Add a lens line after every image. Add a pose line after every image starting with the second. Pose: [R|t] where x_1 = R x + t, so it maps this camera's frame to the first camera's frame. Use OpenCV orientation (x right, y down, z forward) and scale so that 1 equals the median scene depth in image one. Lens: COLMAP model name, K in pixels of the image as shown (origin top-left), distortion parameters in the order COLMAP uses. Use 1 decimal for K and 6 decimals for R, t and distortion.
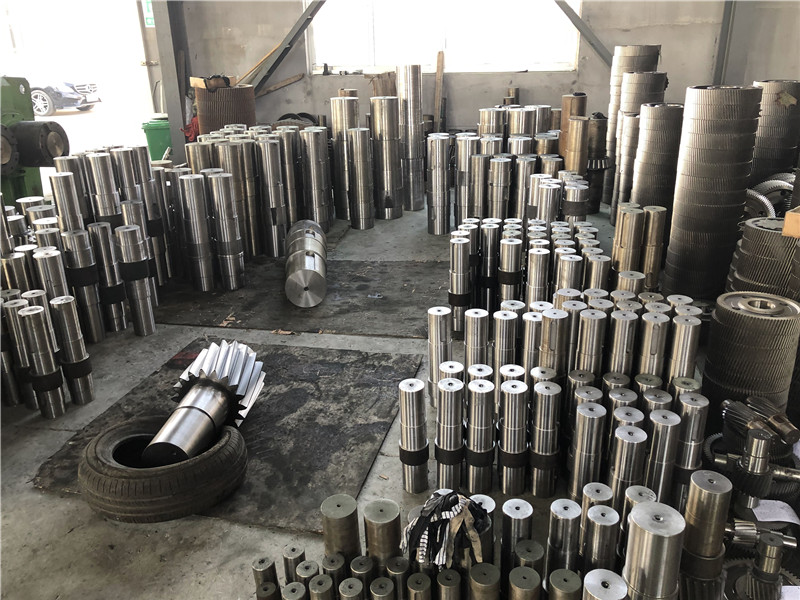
lens RADIAL K [[645.8, 0, 400.1], [0, 645.8, 286.6], [0, 0, 1]] dist [0.044404, -0.063643]
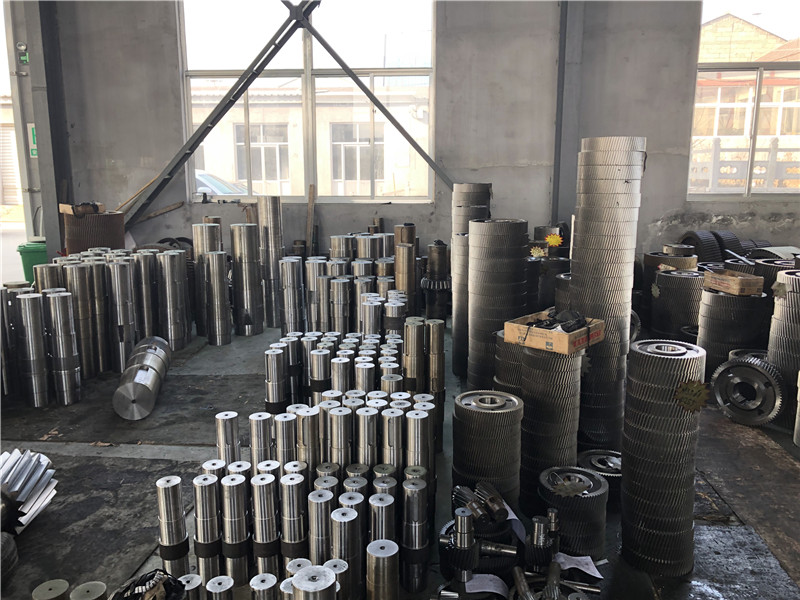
lens RADIAL K [[645.8, 0, 400.1], [0, 645.8, 286.6], [0, 0, 1]] dist [0.044404, -0.063643]
pose [[0.993946, -0.000075, 0.109873, 0.142901], [0.020466, 0.982624, -0.184477, 0.020217], [-0.107950, 0.185608, 0.976676, -0.085788]]
